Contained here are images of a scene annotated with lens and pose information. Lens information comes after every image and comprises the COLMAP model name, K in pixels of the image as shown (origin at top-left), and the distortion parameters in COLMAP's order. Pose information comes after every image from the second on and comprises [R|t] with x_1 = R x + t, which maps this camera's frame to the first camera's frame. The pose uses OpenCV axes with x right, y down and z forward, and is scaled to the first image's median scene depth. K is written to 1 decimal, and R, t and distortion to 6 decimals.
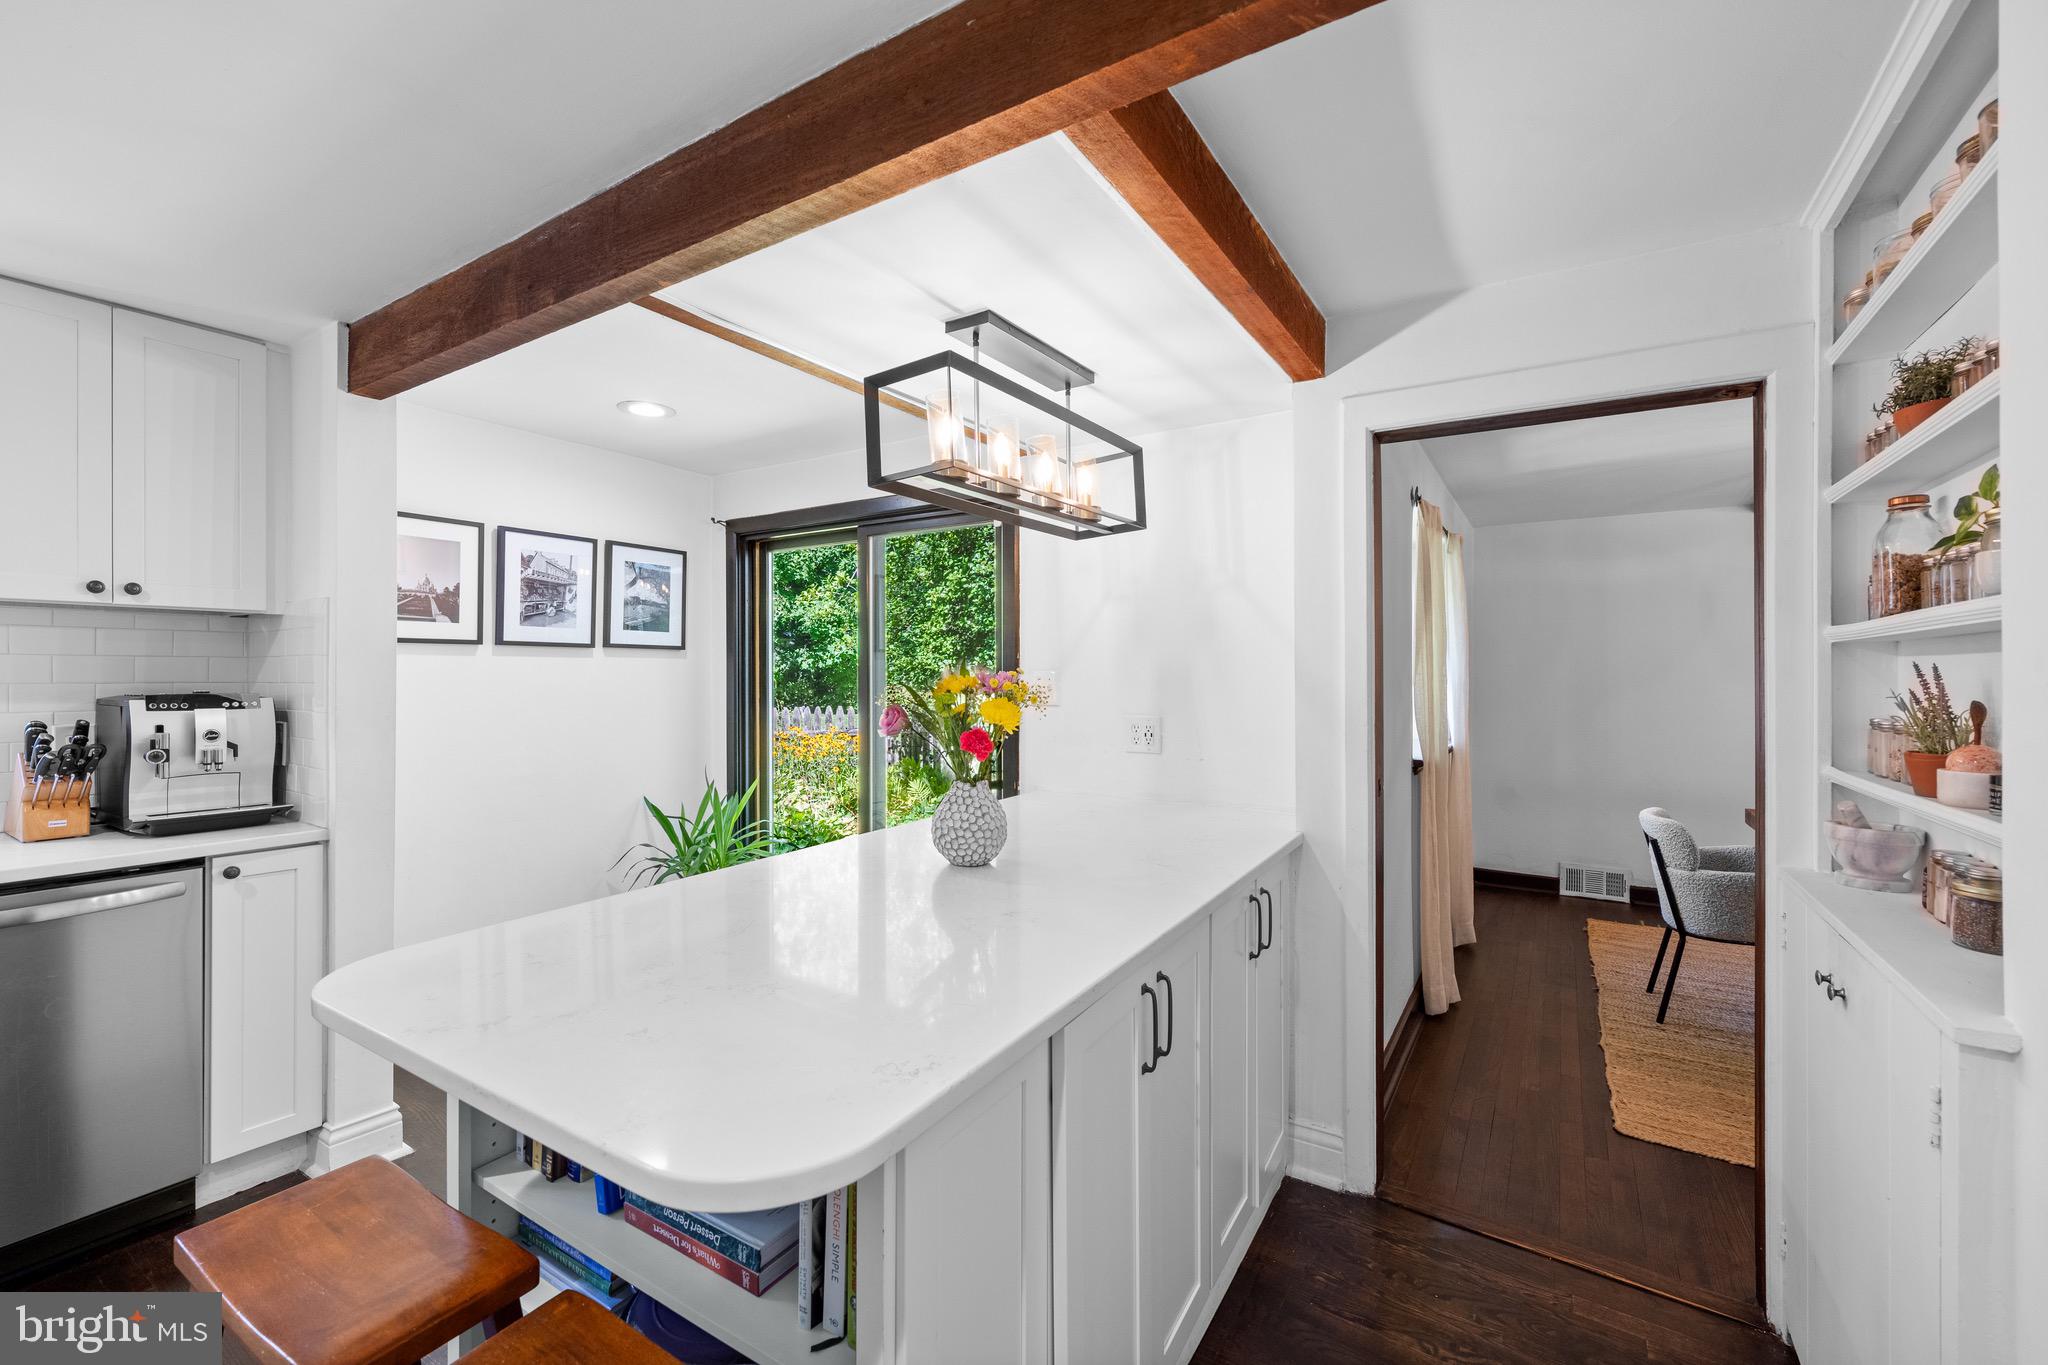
lens RADIAL K [[836.9, 0, 1021.0], [0, 836.9, 676.7], [0, 0, 1]] dist [0.001621, 0.000270]
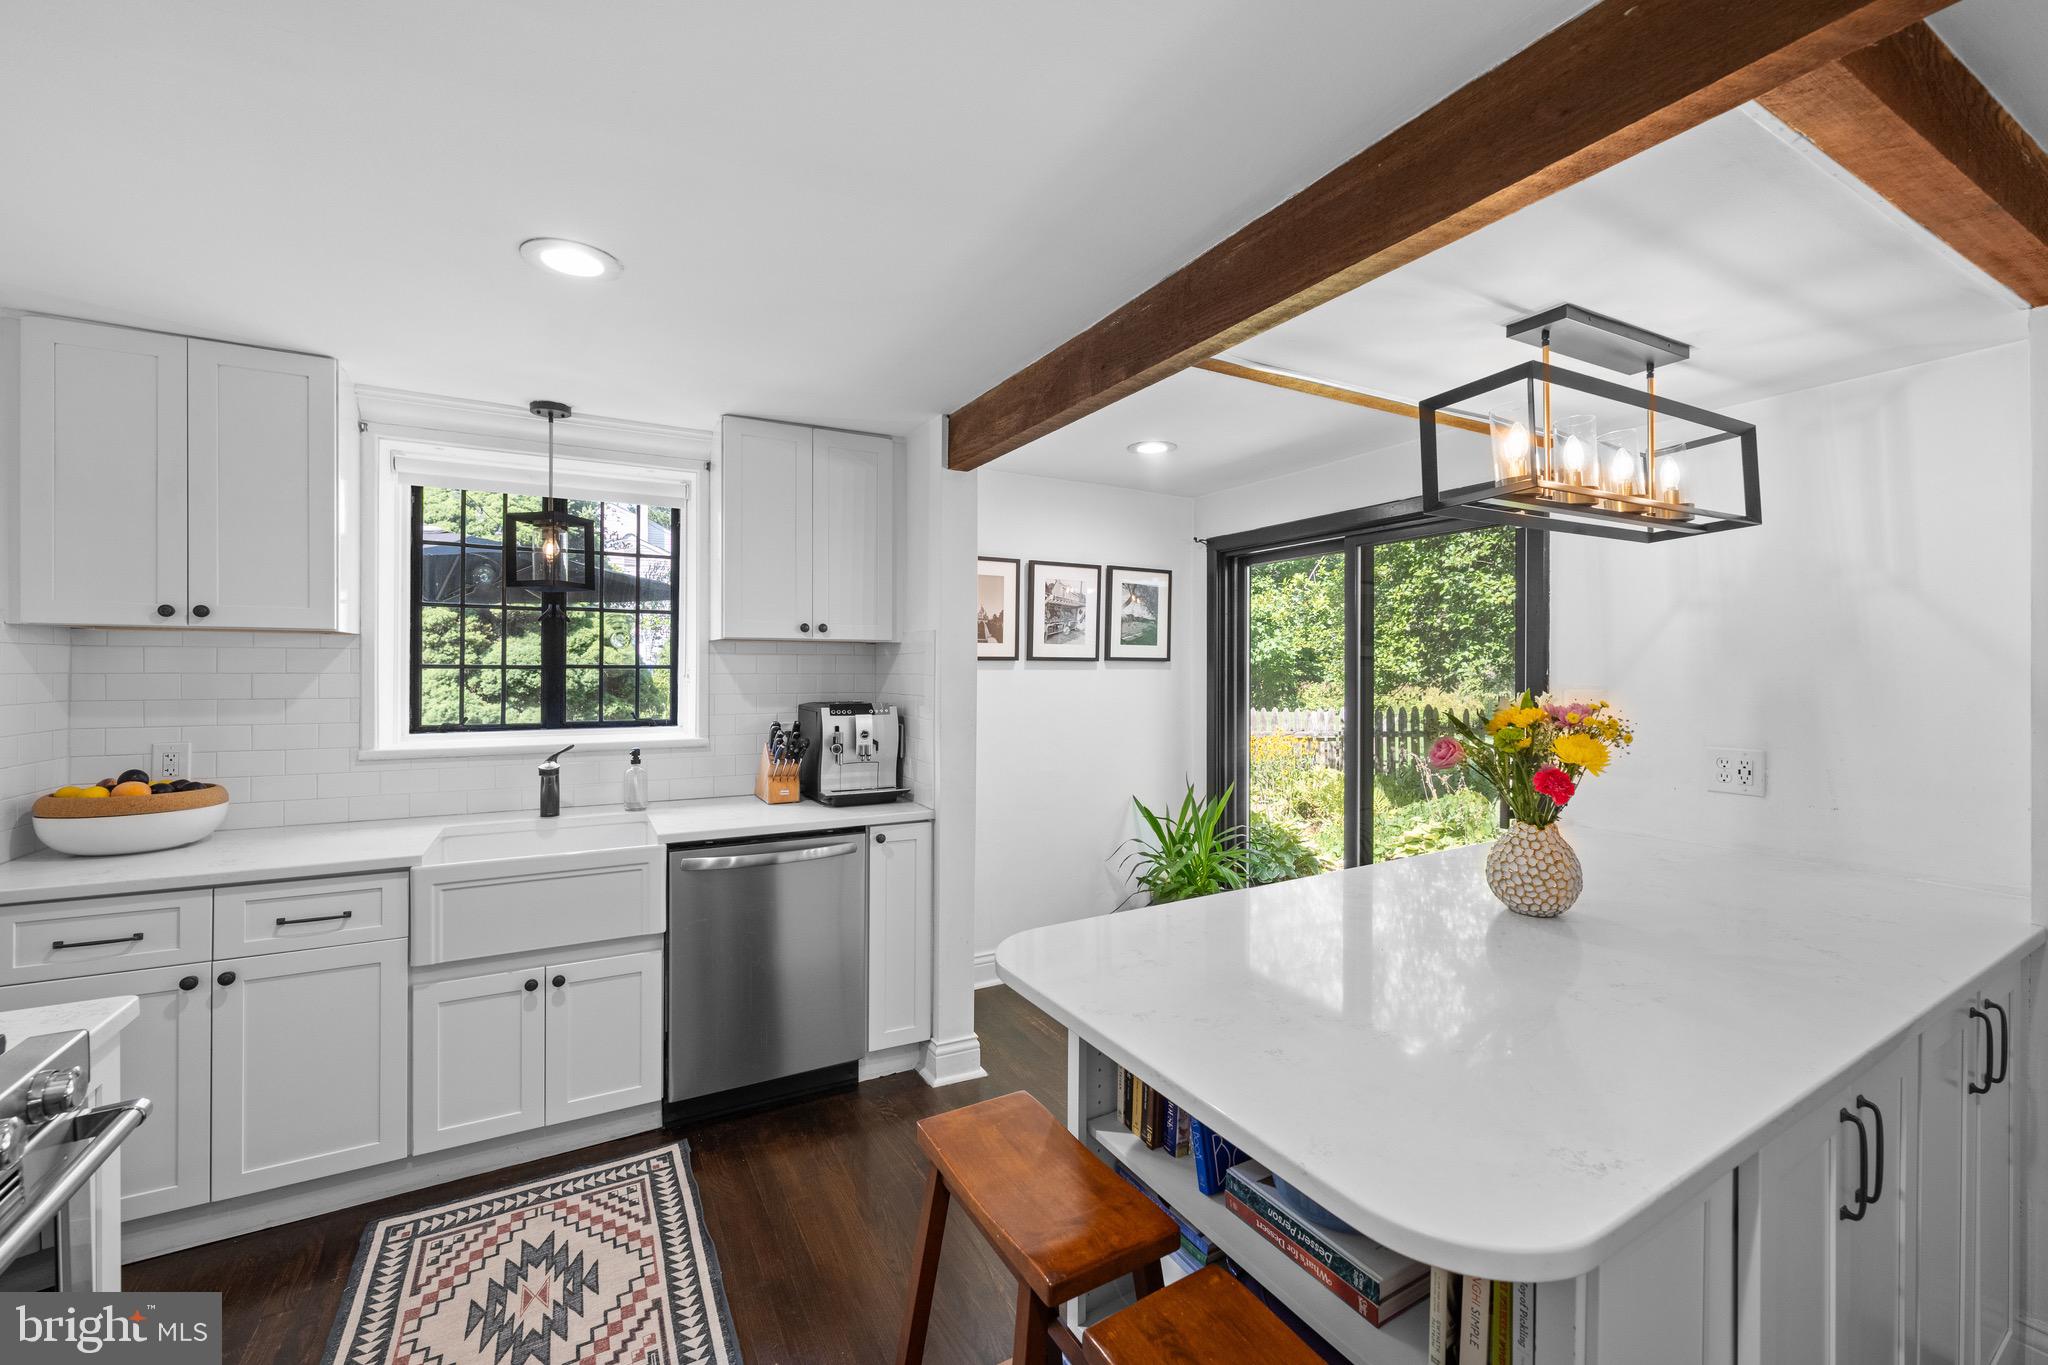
lens RADIAL K [[824.5, 0, 1023.2], [0, 824.5, 673.1], [0, 0, 1]] dist [0.000916, -0.000068]
pose [[0.880696, 0.005103, -0.473654, -0.110485], [-0.004079, 0.999987, 0.003189, -0.034209], [0.473664, -0.000876, 0.880705, -0.050636]]
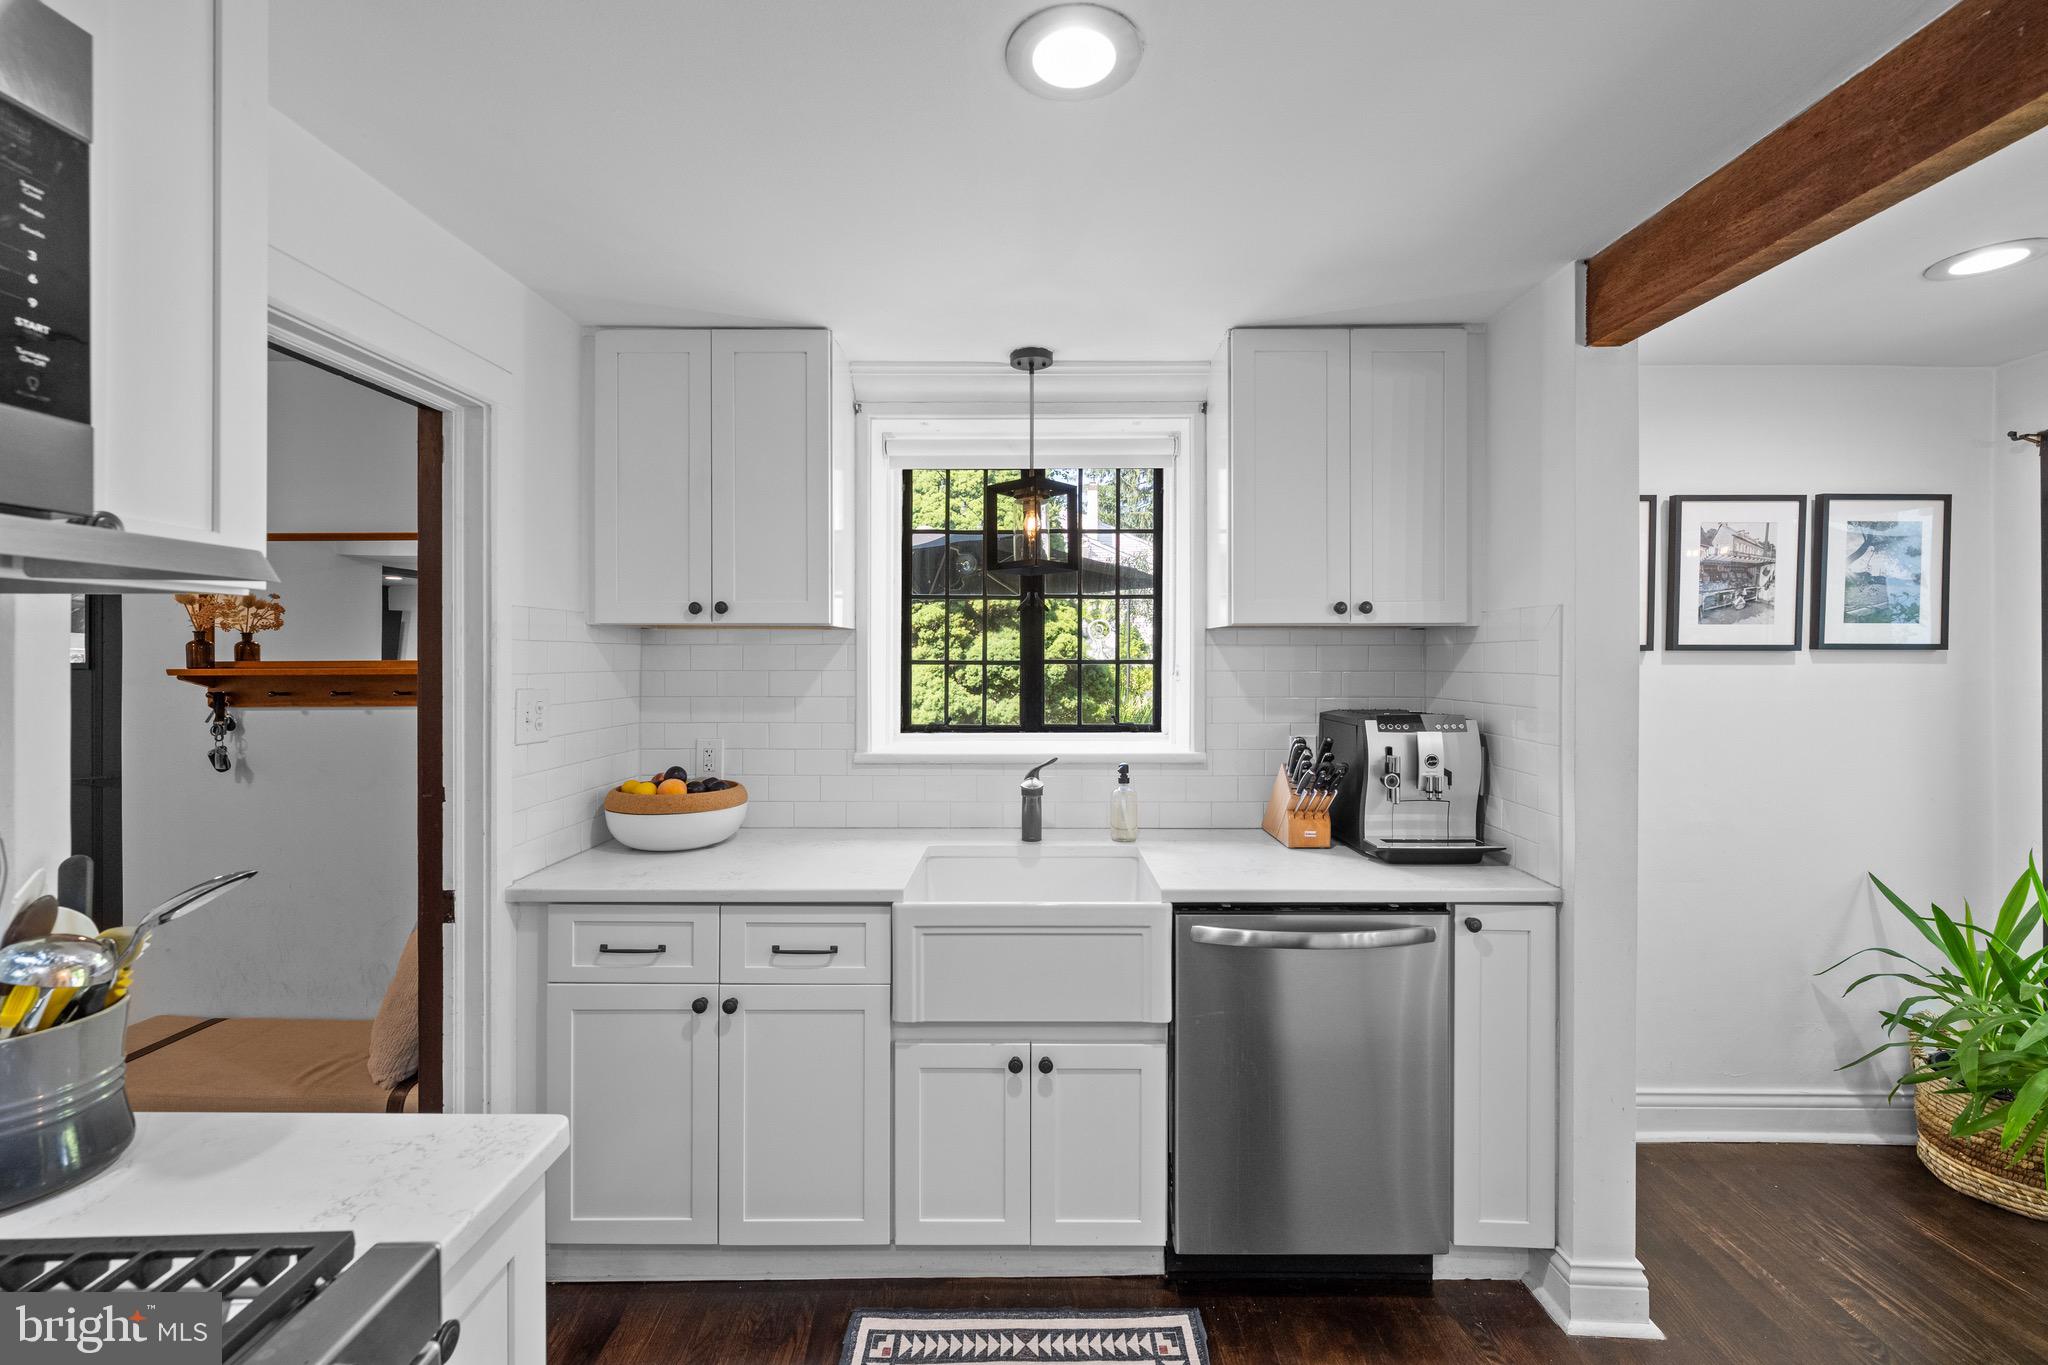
lens RADIAL K [[823.4, 0, 1032.9], [0, 823.4, 665.8], [0, 0, 1]] dist [0.000740, -0.000060]
pose [[0.544310, 0.006332, -0.838860, -0.442442], [-0.001102, 0.999976, 0.006833, -0.040859], [0.838883, -0.002794, 0.544304, 0.134615]]
